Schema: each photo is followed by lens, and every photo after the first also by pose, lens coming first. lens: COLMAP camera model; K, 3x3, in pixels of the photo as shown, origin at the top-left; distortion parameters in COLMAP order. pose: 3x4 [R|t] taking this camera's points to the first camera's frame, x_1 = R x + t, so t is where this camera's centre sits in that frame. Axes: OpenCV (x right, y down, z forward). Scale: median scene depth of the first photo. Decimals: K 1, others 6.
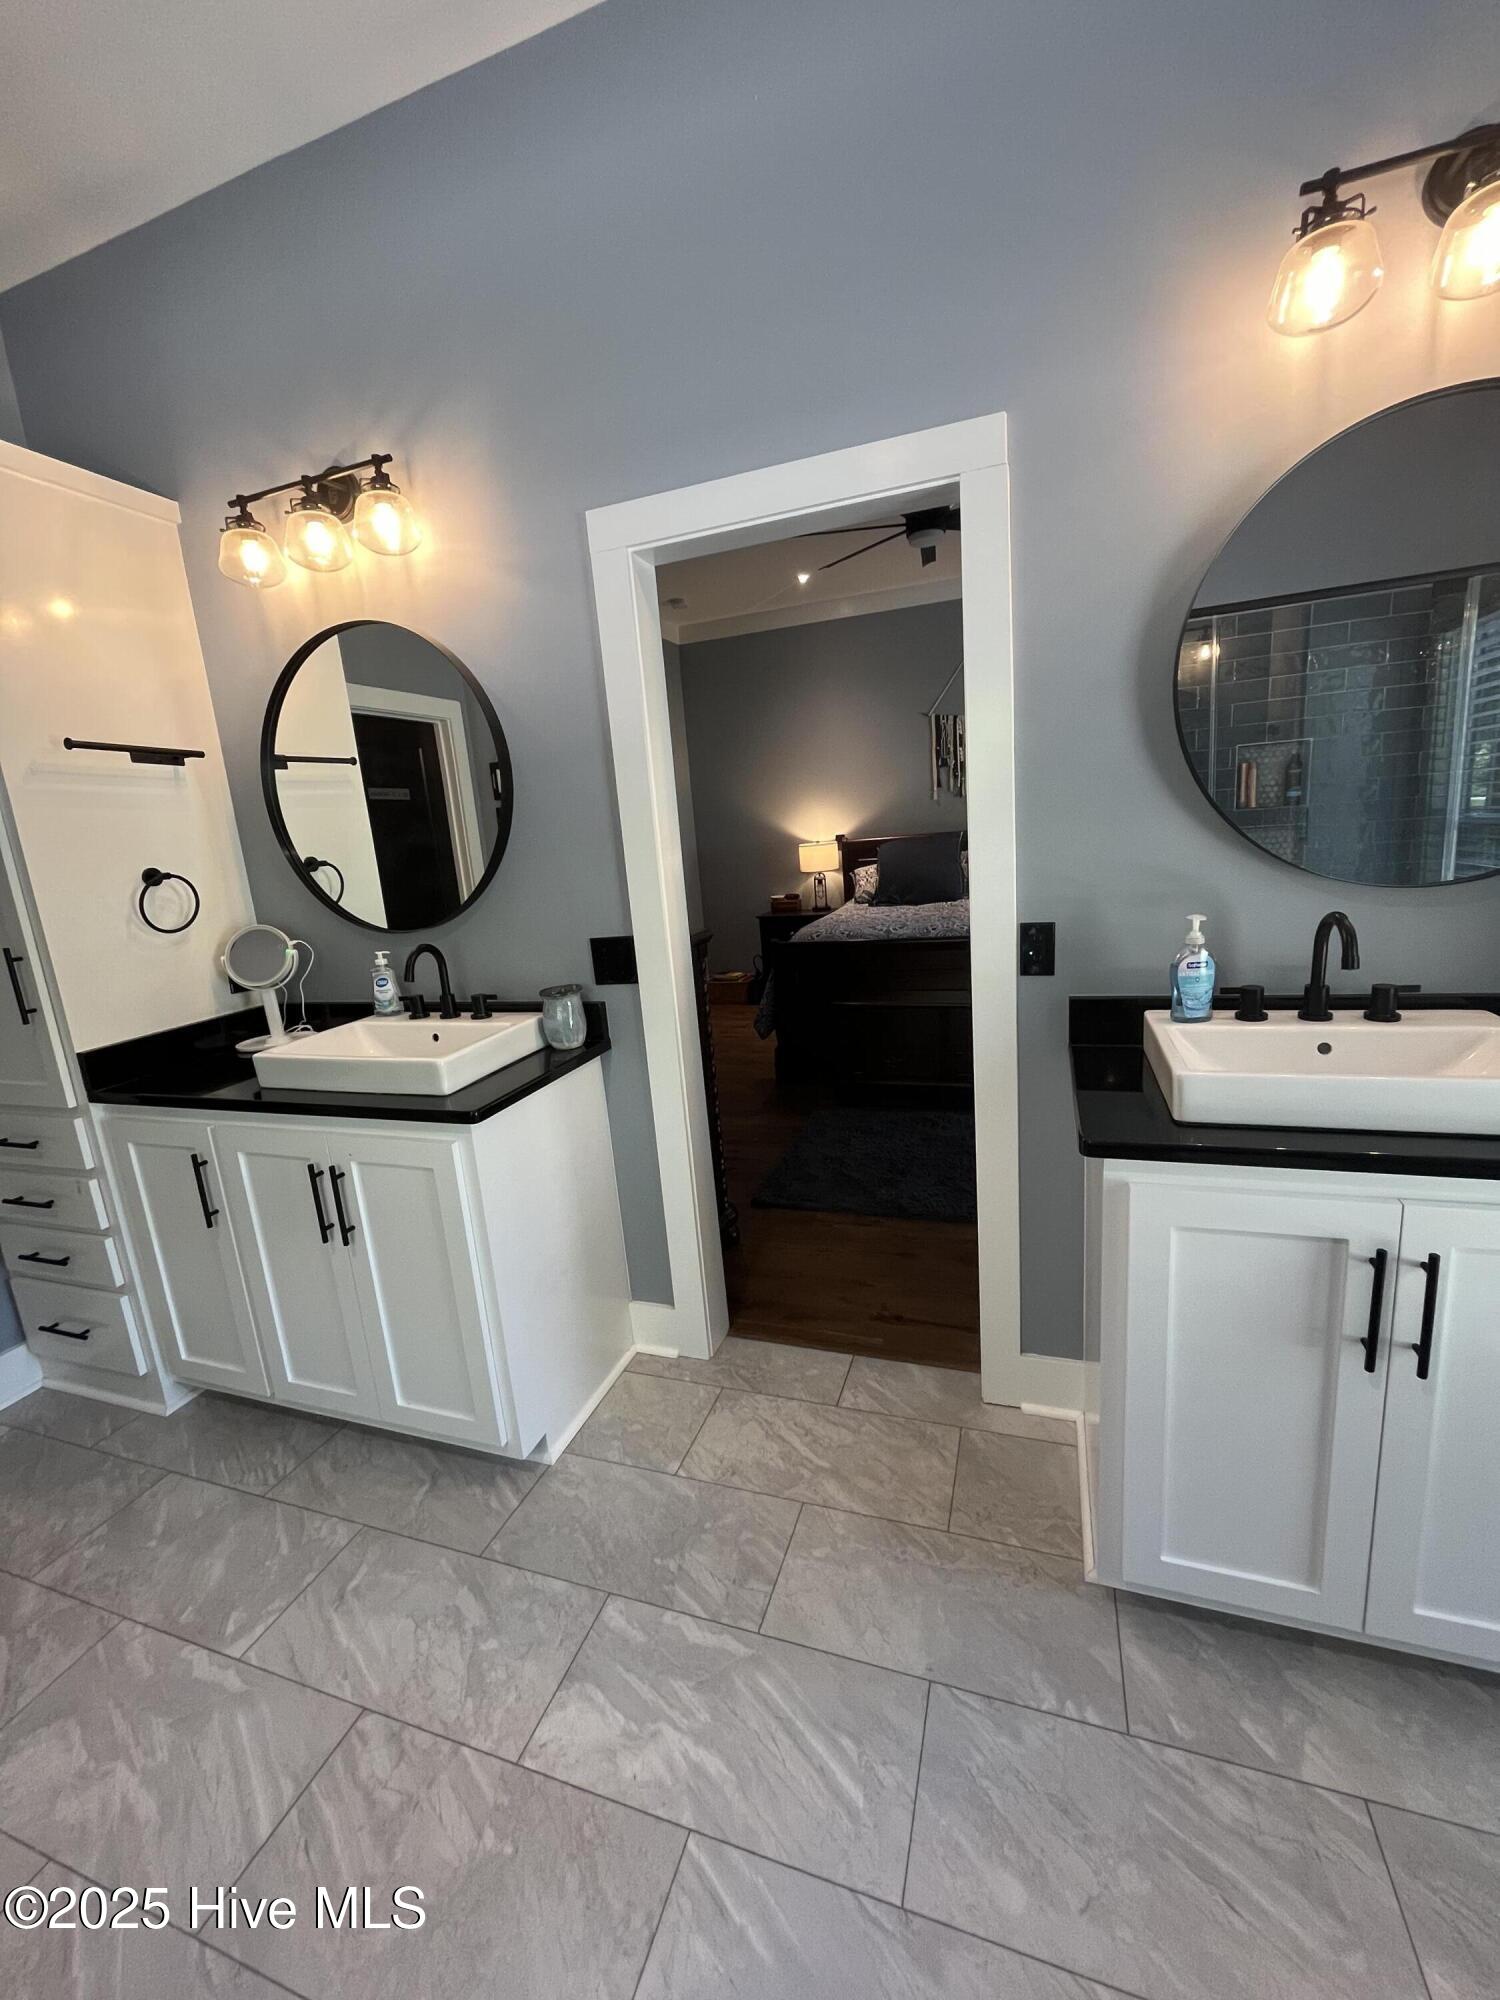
lens RADIAL K [[805.6, 0, 750.0], [0, 805.6, 1000.0], [0, 0, 1]] dist [-0.000997, 0.000228]
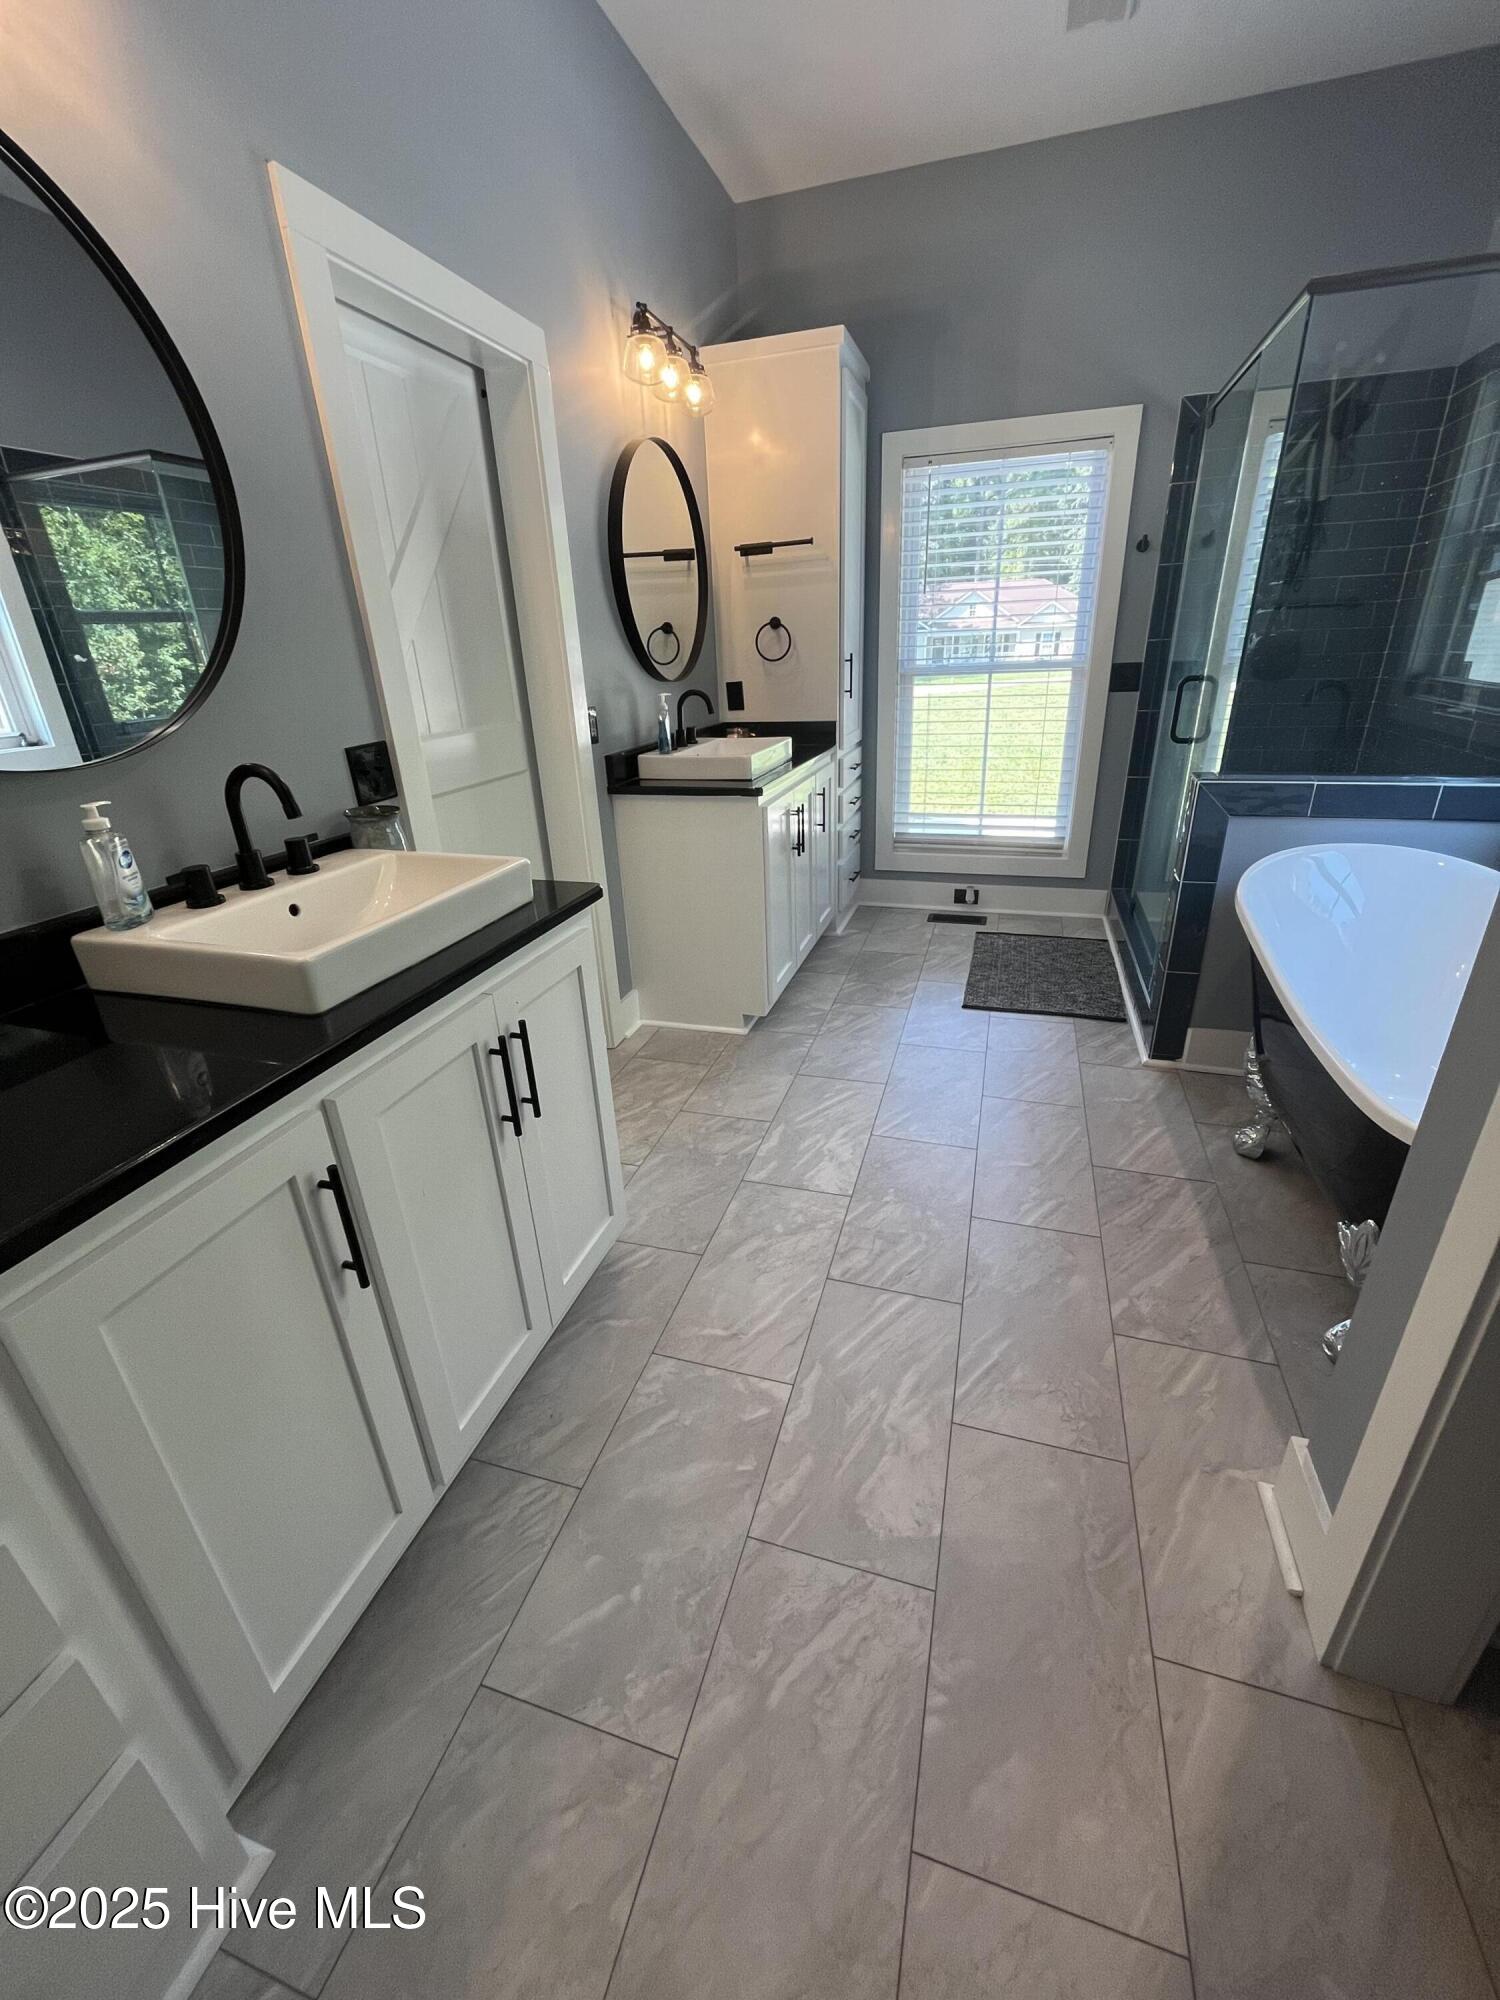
lens RADIAL K [[805.6, 0, 750.0], [0, 805.6, 1000.0], [0, 0, 1]] dist [-0.000997, 0.000228]
pose [[-0.033754, -0.324610, 0.945245, -1.444176], [0.247877, 0.913515, 0.322565, -0.008730], [-0.968203, 0.245193, 0.049629, 0.855332]]
